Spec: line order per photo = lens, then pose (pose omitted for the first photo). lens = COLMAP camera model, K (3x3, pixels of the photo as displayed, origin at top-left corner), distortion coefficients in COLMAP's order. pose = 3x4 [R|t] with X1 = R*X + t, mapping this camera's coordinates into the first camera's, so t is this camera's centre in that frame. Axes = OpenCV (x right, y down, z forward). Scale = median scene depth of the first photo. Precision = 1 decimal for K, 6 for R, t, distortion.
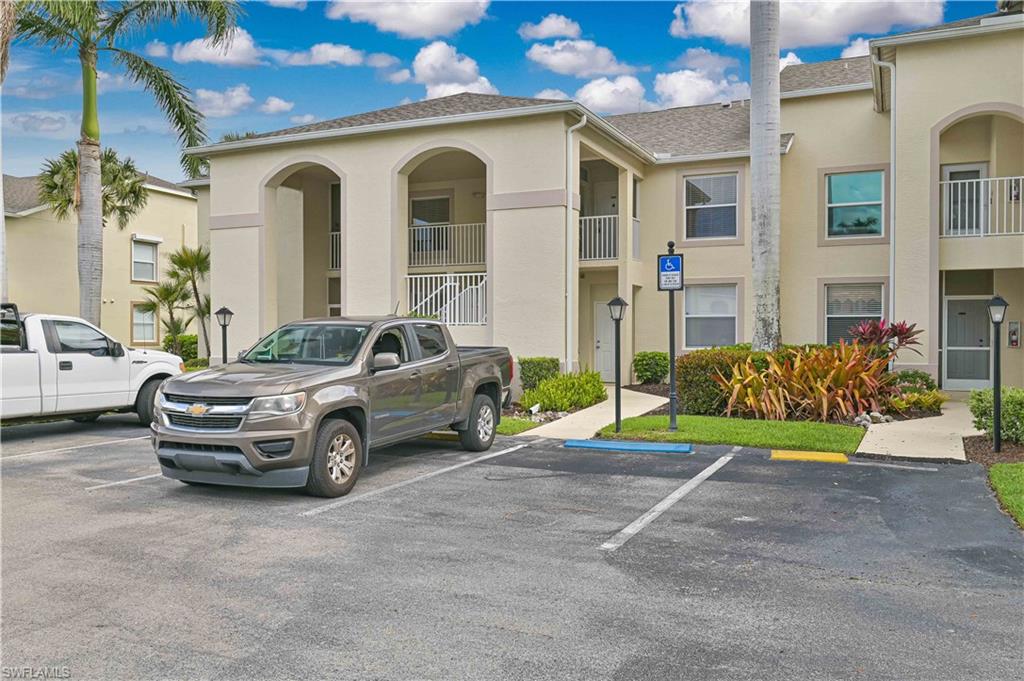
lens RADIAL K [[808.3, 0, 512.0], [0, 808.3, 340.5], [0, 0, 1]] dist [0.000800, -0.000346]
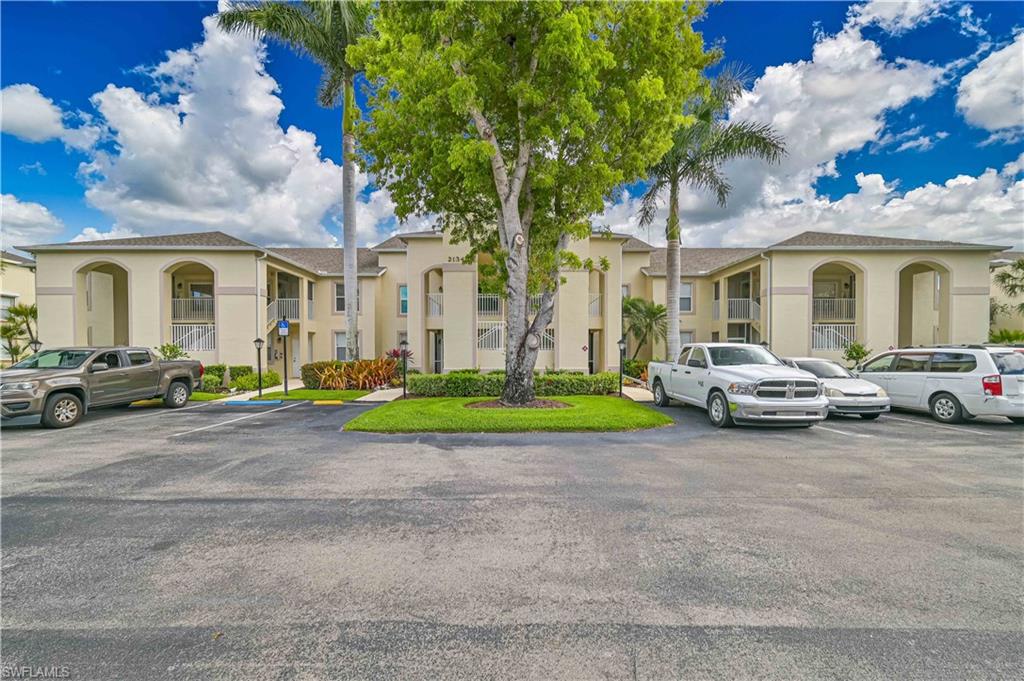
lens RADIAL K [[420.4, 0, 513.2], [0, 420.4, 361.1], [0, 0, 1]] dist [-0.000459, -0.000255]
pose [[0.913622, -0.006130, 0.406518, 0.286009], [0.003332, 0.999966, 0.007589, 0.003437], [-0.406551, -0.005579, 0.913611, -0.354540]]
